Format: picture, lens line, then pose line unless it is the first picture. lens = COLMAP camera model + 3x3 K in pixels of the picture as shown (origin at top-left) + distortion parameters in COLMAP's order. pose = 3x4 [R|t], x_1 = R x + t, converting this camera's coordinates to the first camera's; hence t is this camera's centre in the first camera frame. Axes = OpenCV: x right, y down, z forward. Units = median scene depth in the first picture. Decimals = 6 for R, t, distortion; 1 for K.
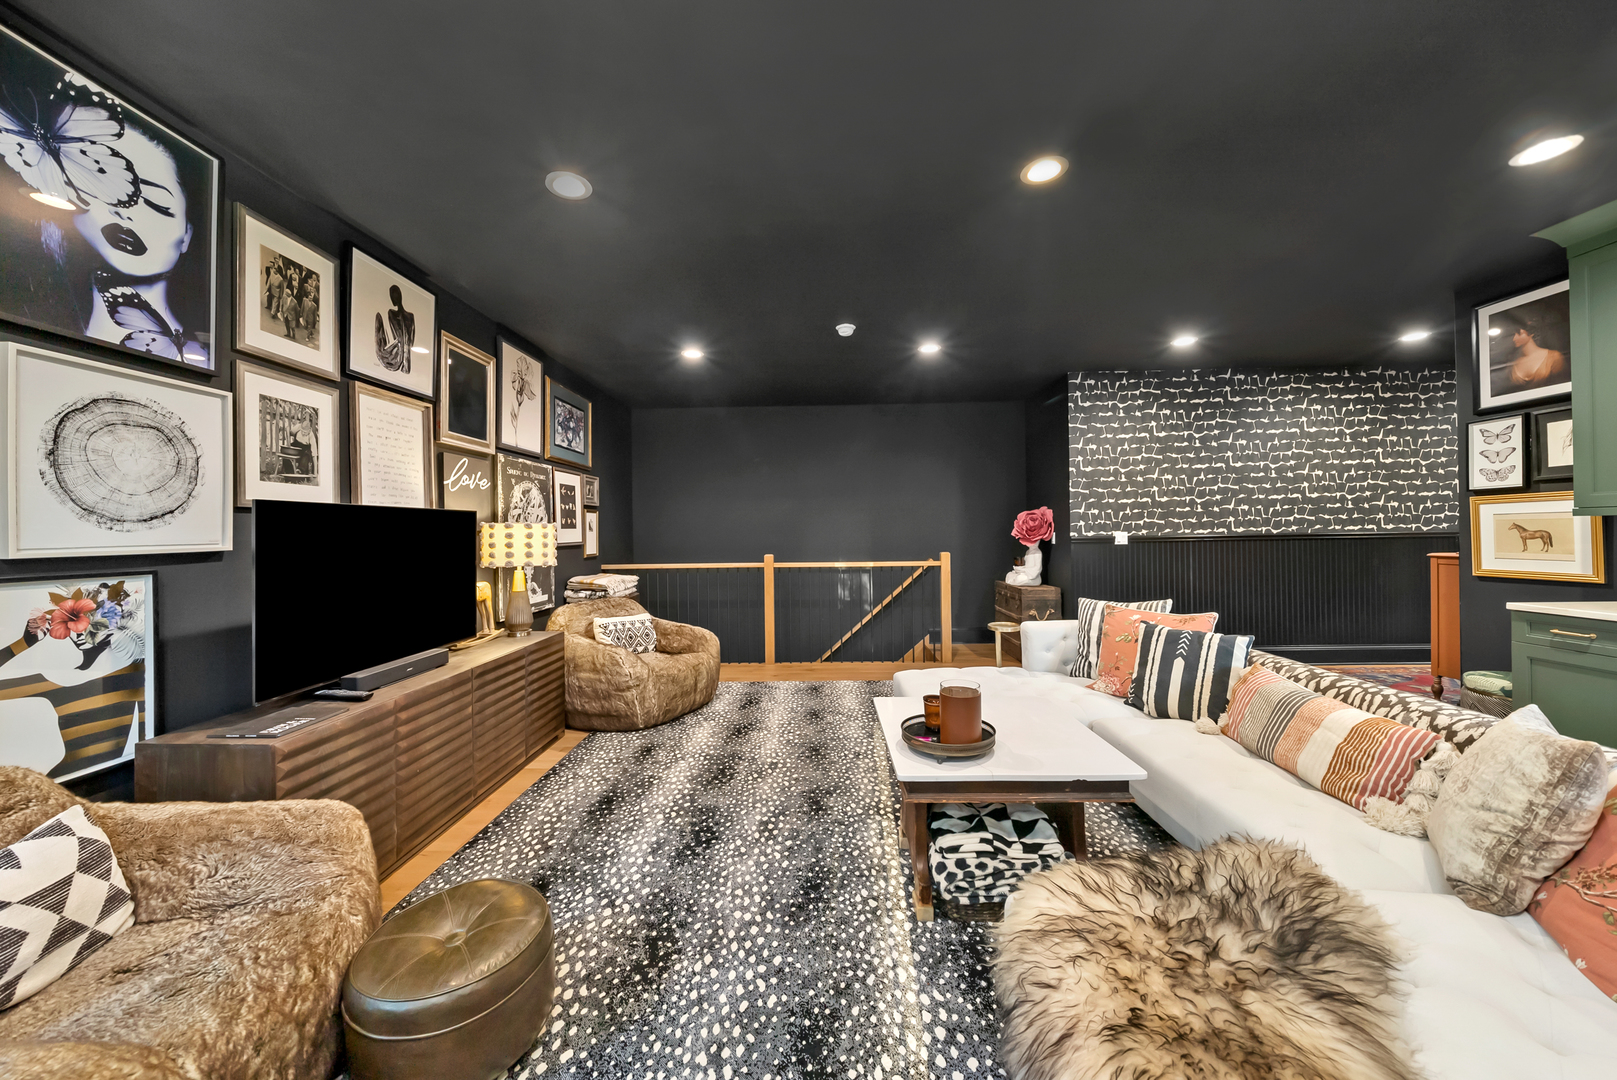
lens RADIAL K [[568.8, 0, 802.1], [0, 568.8, 530.5], [0, 0, 1]] dist [-0.005488, -0.000123]
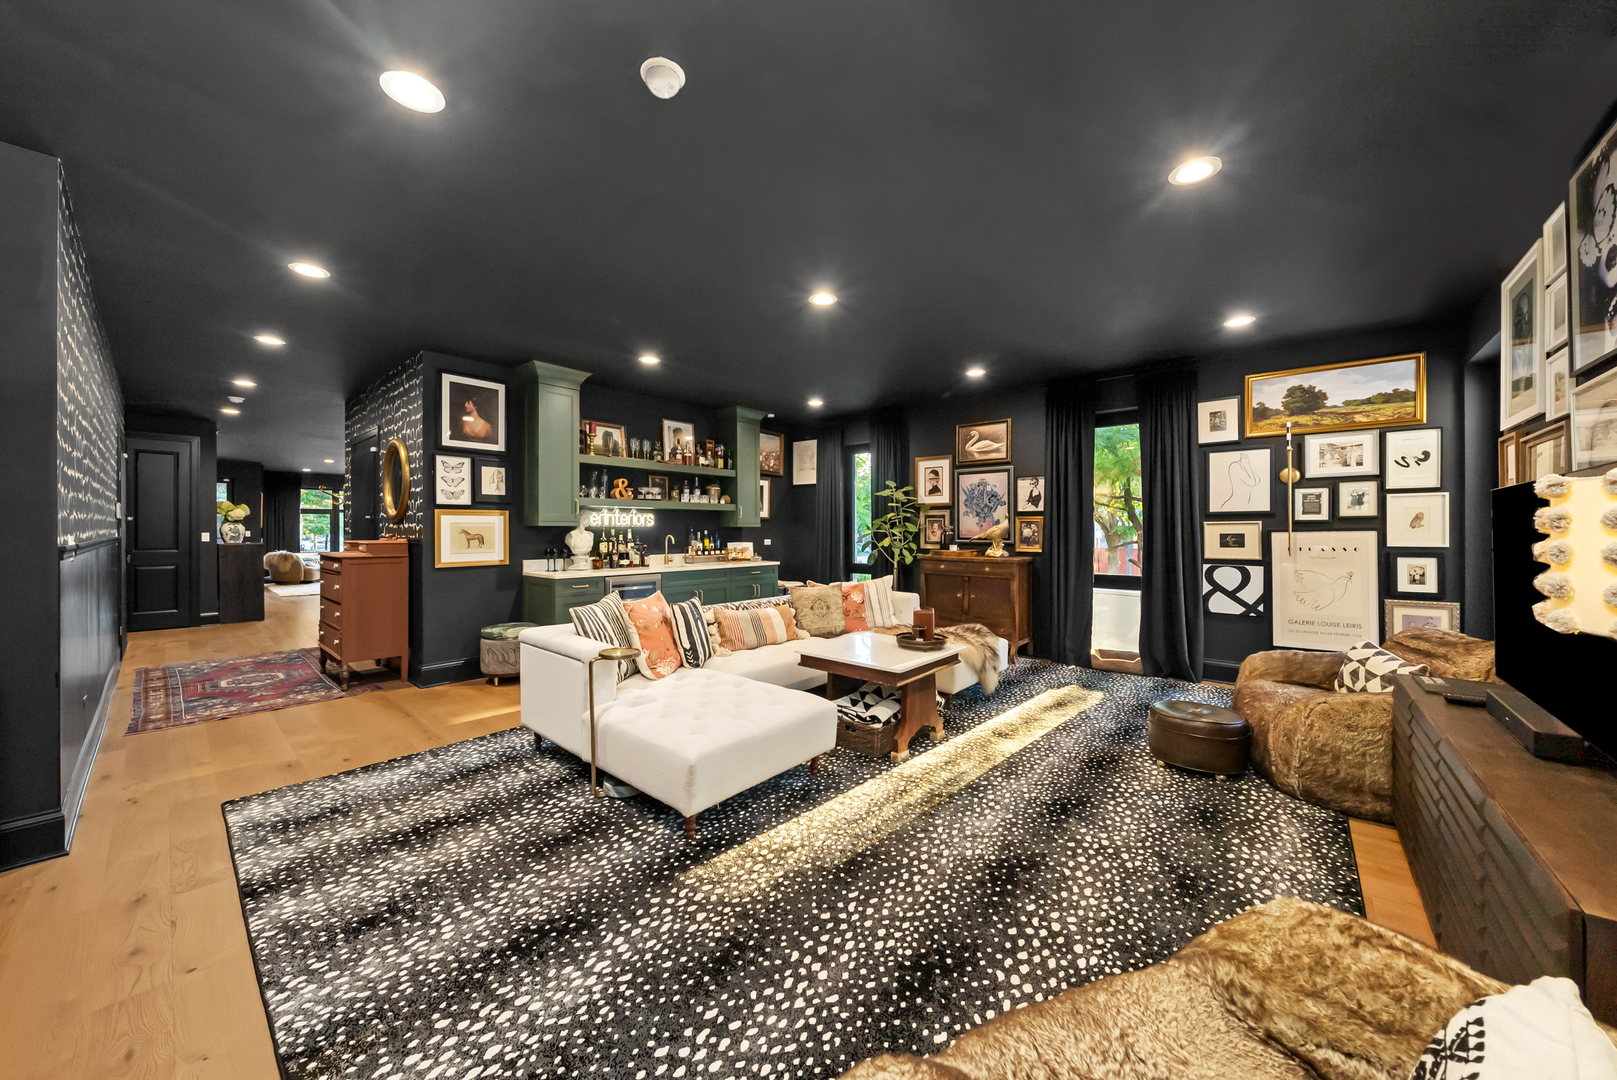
lens RADIAL K [[560.6, 0, 802.5], [0, 560.6, 527.1], [0, 0, 1]] dist [-0.005496, -0.000051]
pose [[-0.772508, 0.017388, 0.634767, -0.363891], [0.008532, 0.999819, -0.017004, 0.014447], [-0.634948, -0.007720, -0.772517, 1.607866]]
